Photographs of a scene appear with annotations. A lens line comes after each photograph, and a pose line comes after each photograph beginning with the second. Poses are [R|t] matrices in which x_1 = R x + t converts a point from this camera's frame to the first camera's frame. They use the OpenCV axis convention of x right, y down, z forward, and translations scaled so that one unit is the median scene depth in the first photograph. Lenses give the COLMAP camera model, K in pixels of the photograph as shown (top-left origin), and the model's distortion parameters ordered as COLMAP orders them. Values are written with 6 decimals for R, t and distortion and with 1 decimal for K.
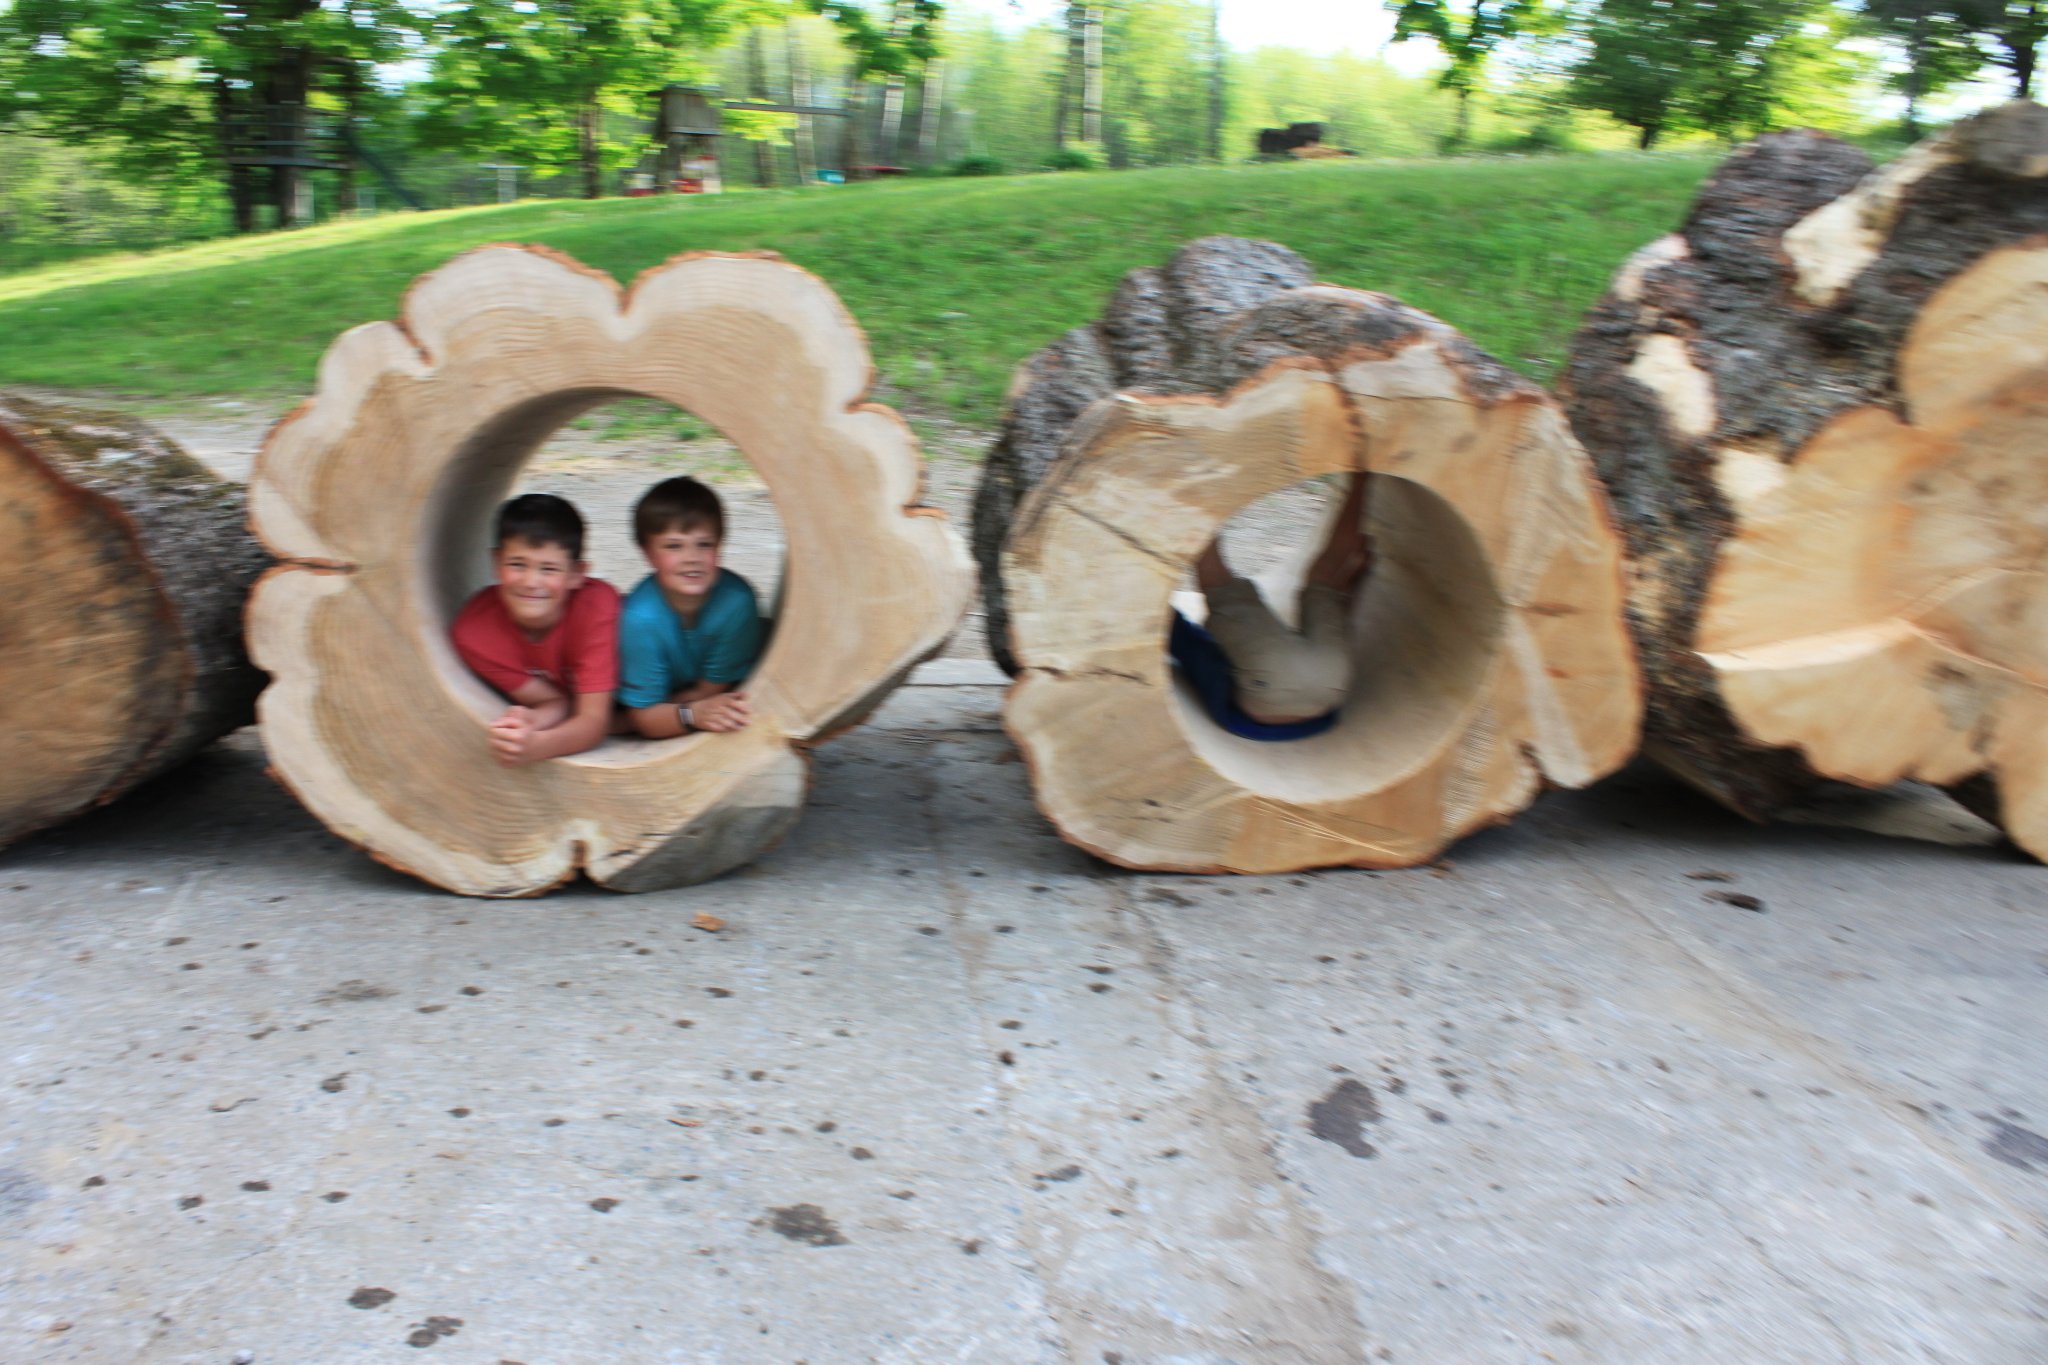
lens RADIAL K [[1644.1, 0, 973.2], [0, 1644.1, 646.1], [0, 0, 1]] dist [-0.171041, 0.149711]
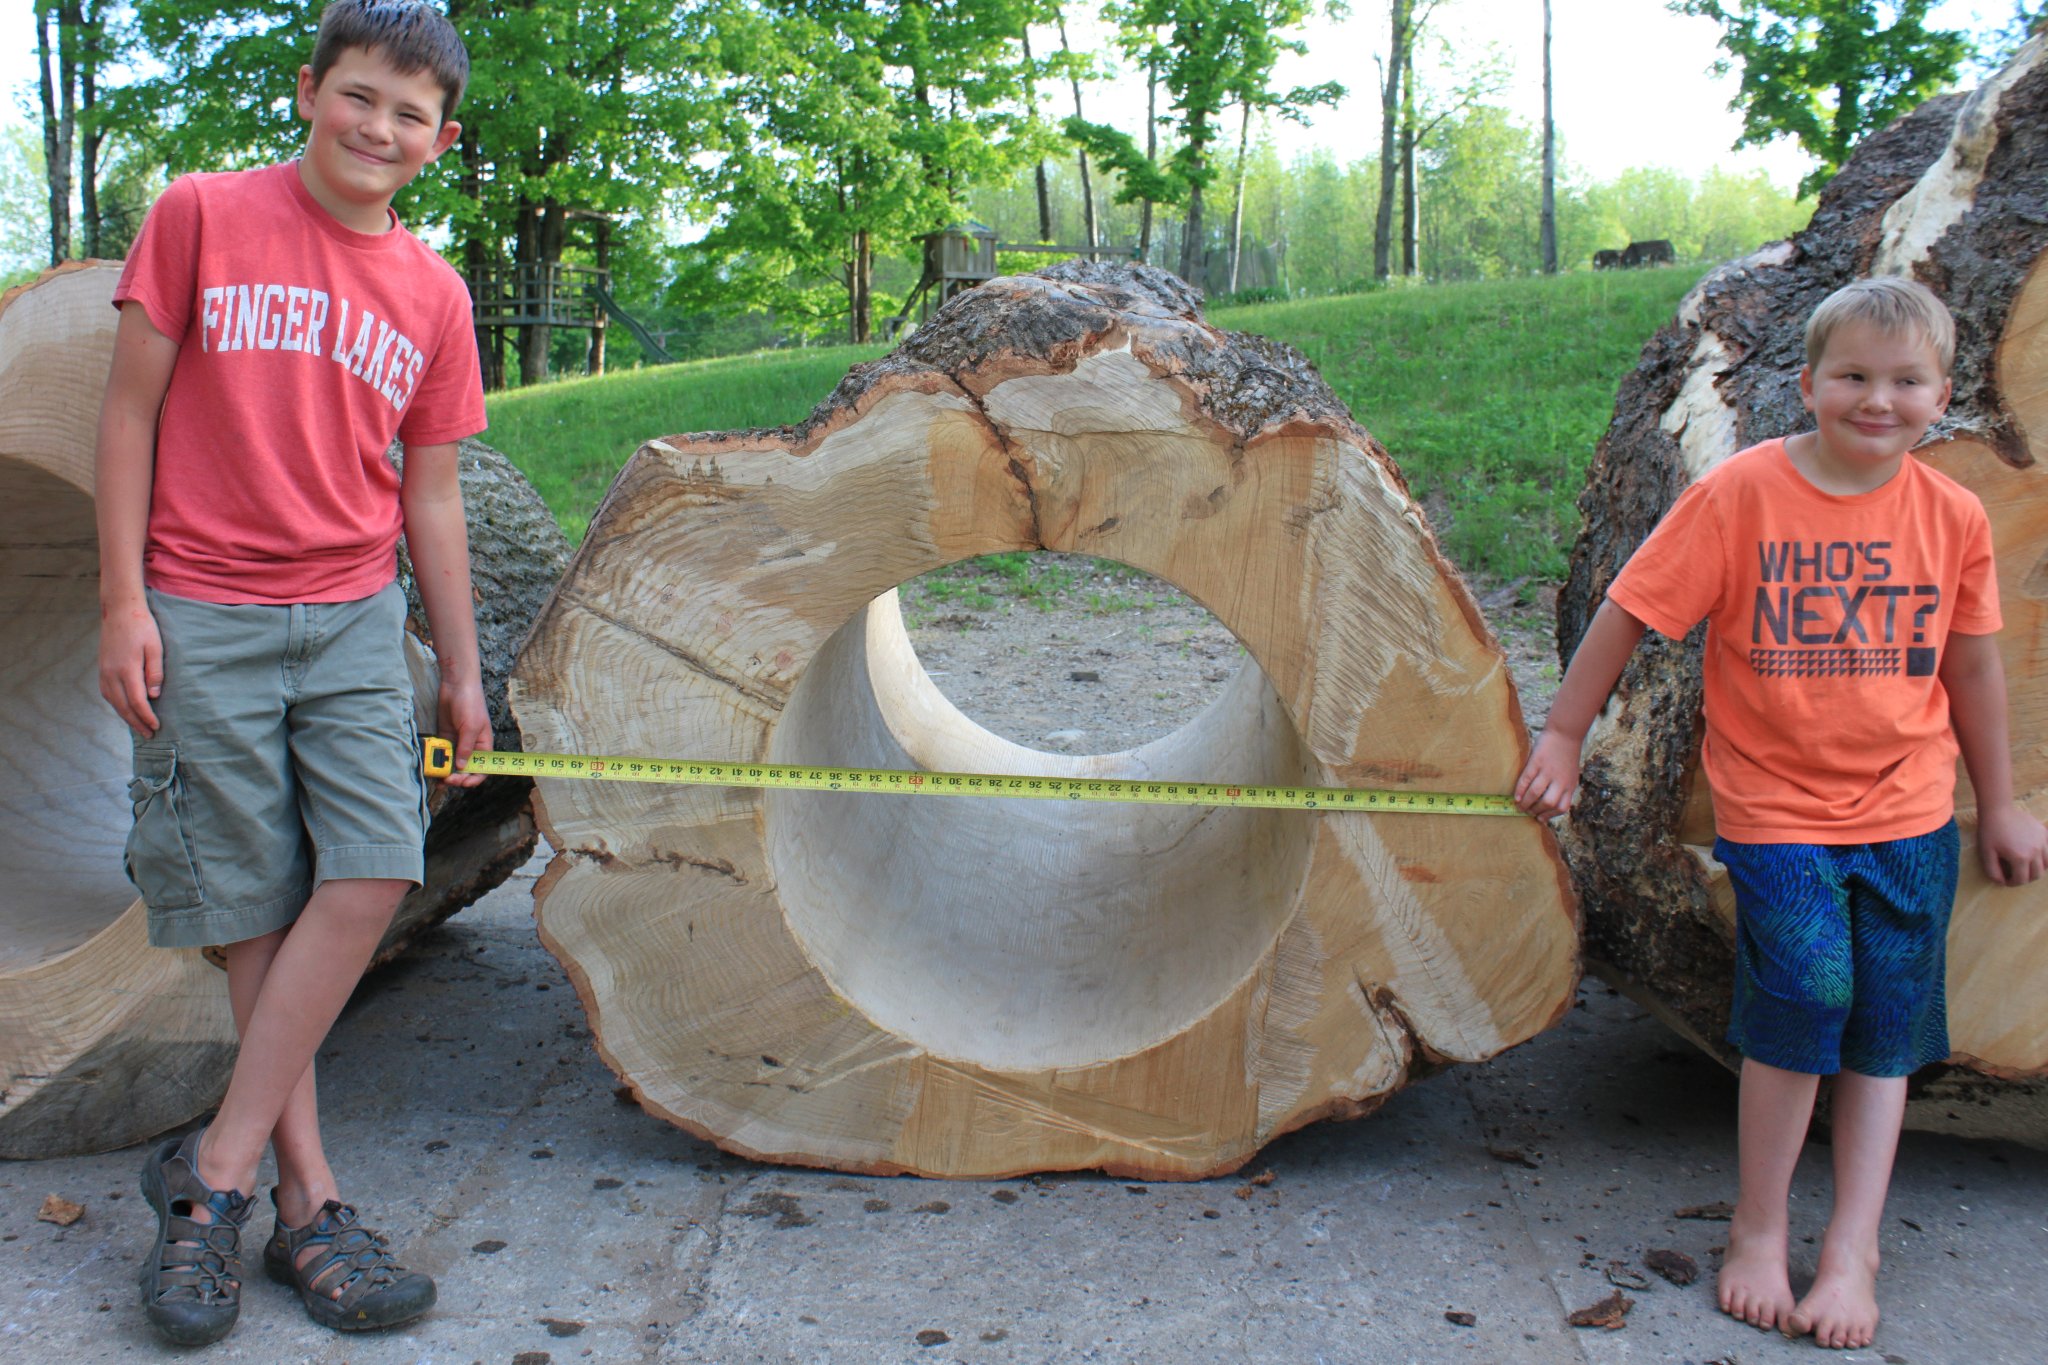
lens RADIAL K [[1819.9, 0, 1029.0], [0, 1819.9, 596.7], [0, 0, 1]] dist [-0.151876, 0.152252]
pose [[0.986833, -0.008992, -0.161491, 0.320063], [-0.012940, 0.990863, -0.134247, 0.006068], [0.161223, 0.134569, 0.977701, 0.275991]]
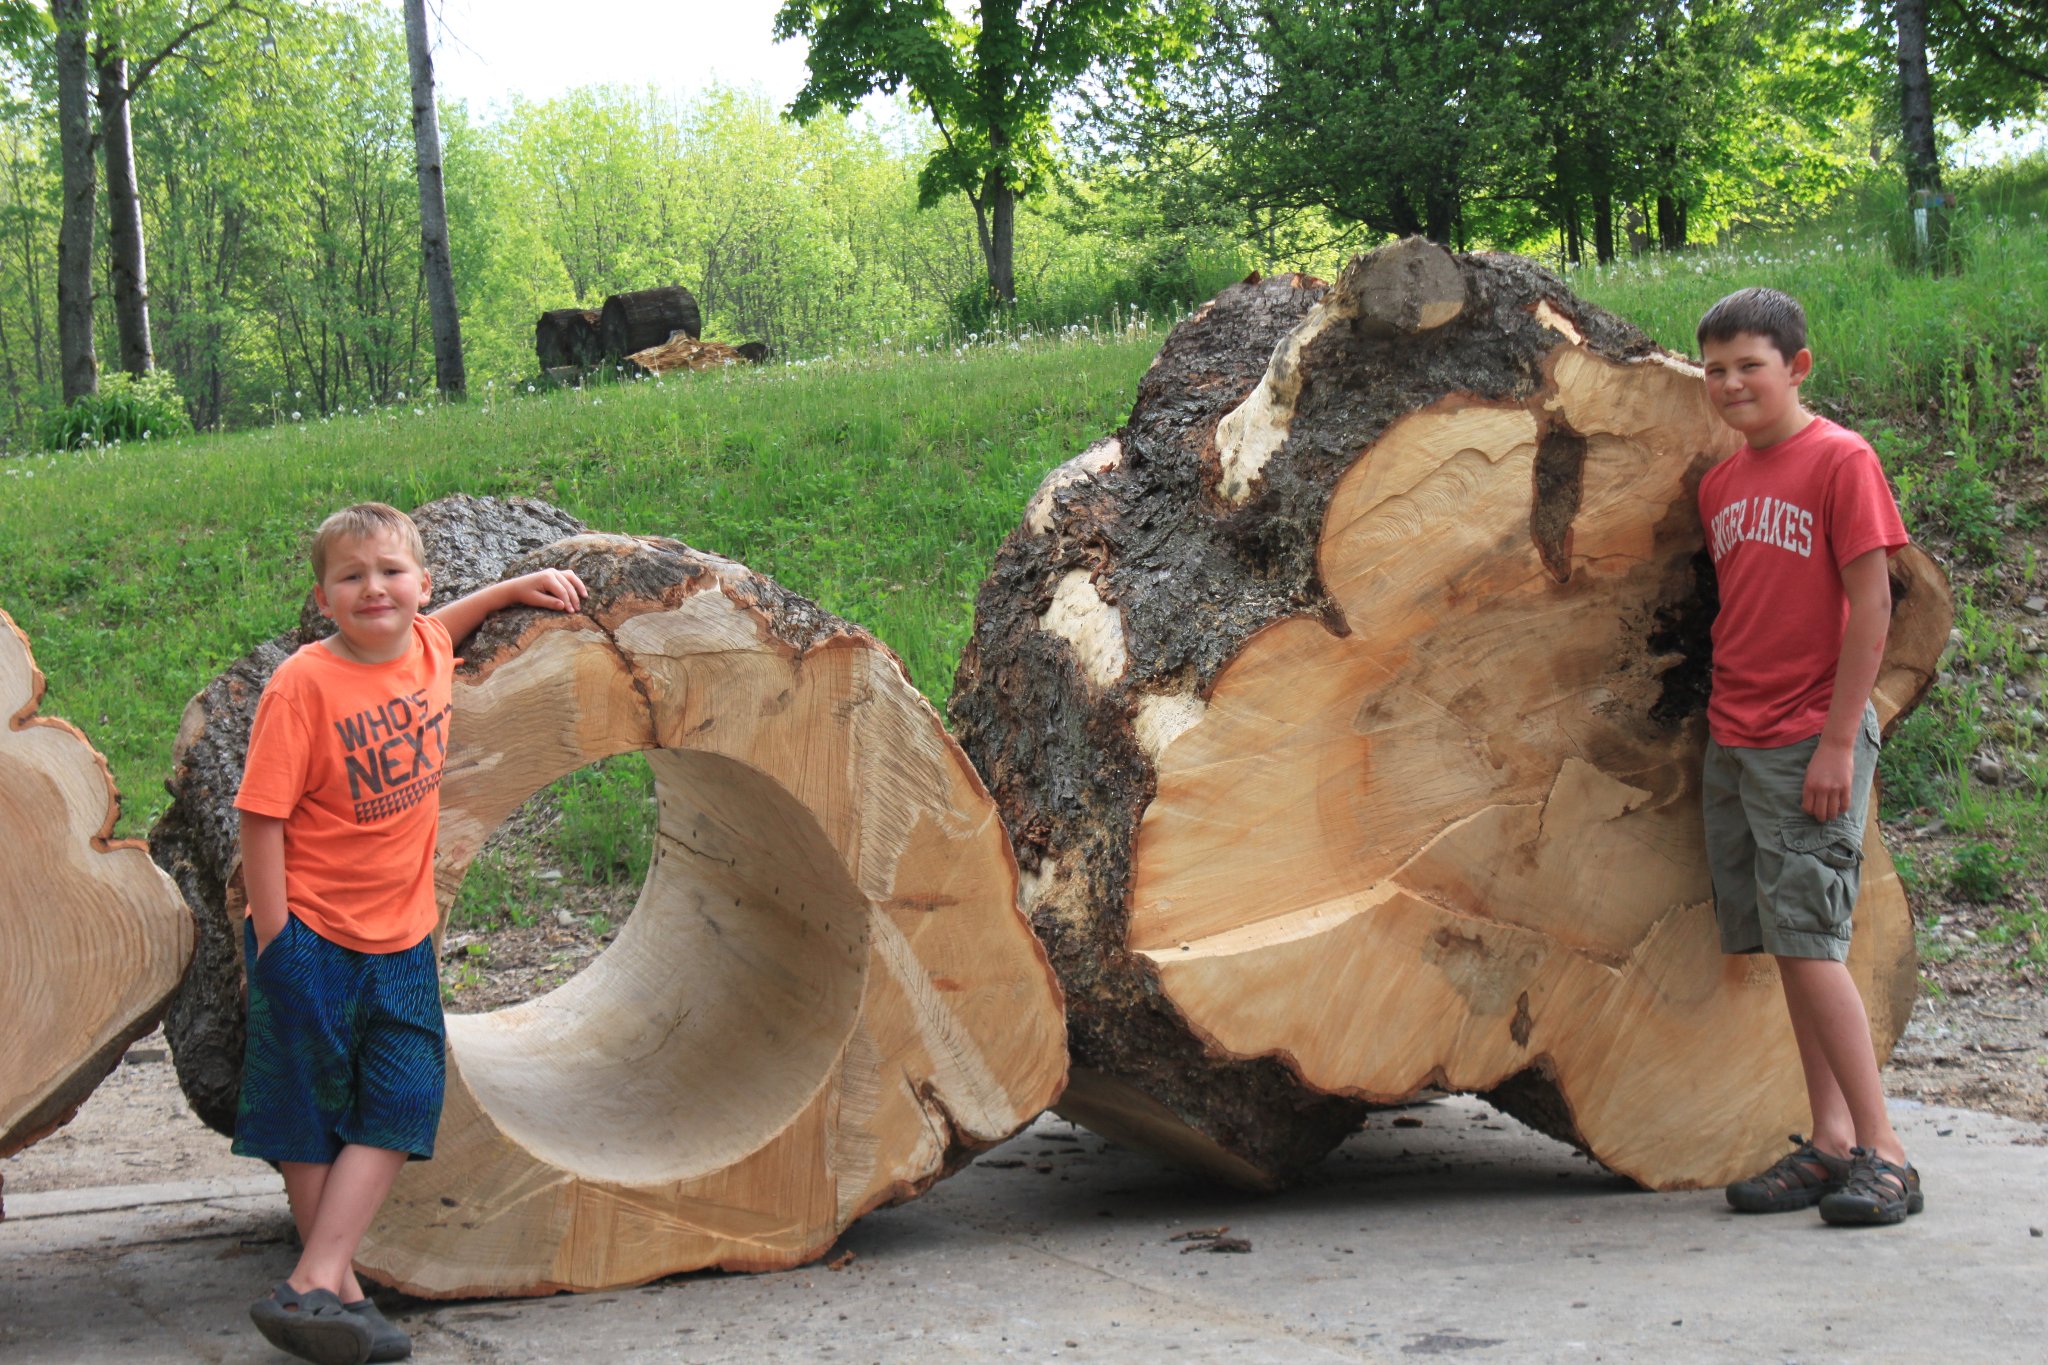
lens RADIAL K [[4235.8, 0, 1024.0], [0, 4235.8, 682.5], [0, 0, 1]] dist [0.007721, 0.202175]
pose [[0.960003, -0.085814, 0.266514, -0.137036], [0.142885, 0.968748, -0.202759, 0.292516], [-0.240786, 0.232730, 0.942263, -0.973640]]
